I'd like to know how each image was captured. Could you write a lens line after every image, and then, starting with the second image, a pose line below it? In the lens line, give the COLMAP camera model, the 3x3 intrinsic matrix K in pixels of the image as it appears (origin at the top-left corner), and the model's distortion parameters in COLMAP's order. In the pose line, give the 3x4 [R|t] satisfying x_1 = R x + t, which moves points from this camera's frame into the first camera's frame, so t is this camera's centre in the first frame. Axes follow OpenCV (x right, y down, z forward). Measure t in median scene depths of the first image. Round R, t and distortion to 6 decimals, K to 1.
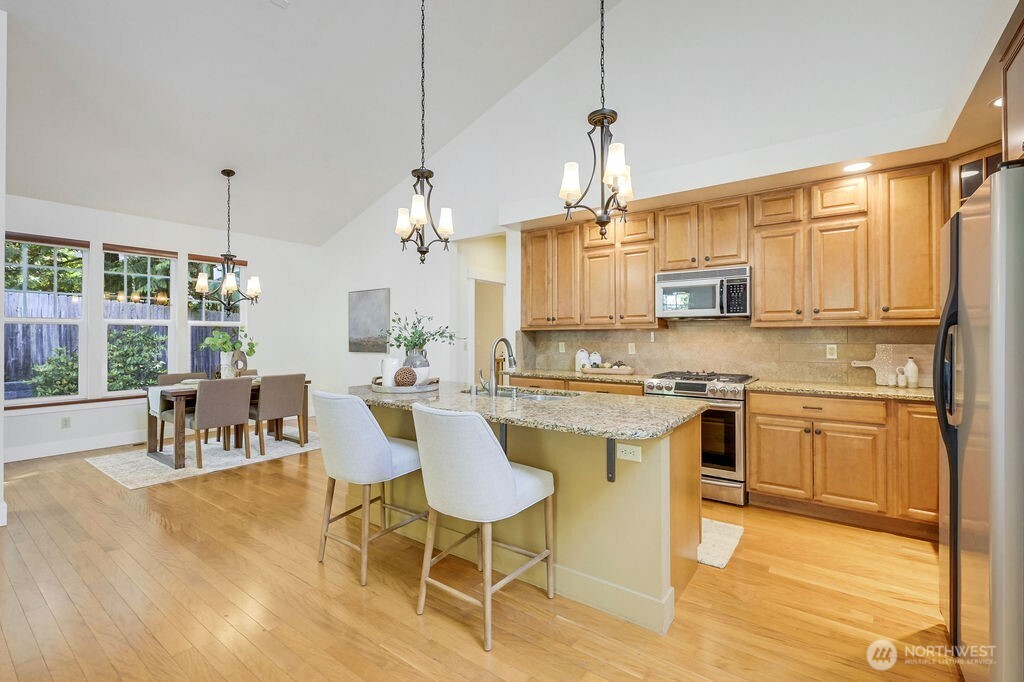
lens RADIAL K [[439.9, 0, 530.6], [0, 439.9, 335.0], [0, 0, 1]] dist [0.000050, -0.000301]
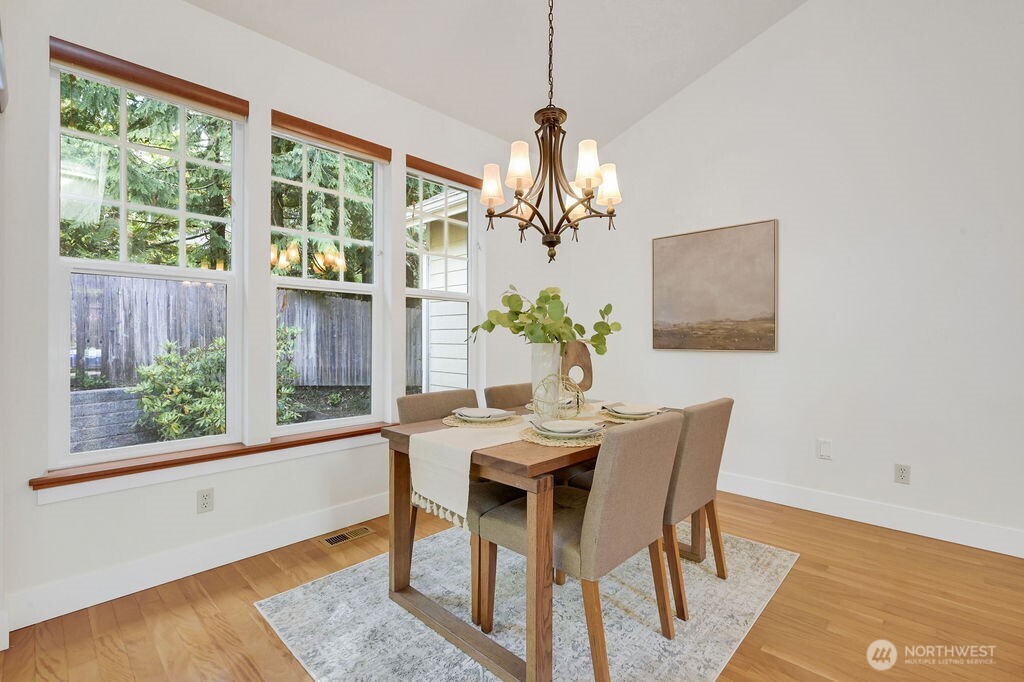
lens RADIAL K [[439.9, 0, 518.6], [0, 439.9, 339.7], [0, 0, 1]] dist [0.000050, -0.000301]
pose [[0.991552, 0.003091, -0.129671, -0.427046], [-0.002205, 0.999973, 0.006975, 0.019617], [0.129689, -0.006630, 0.991533, 0.373491]]
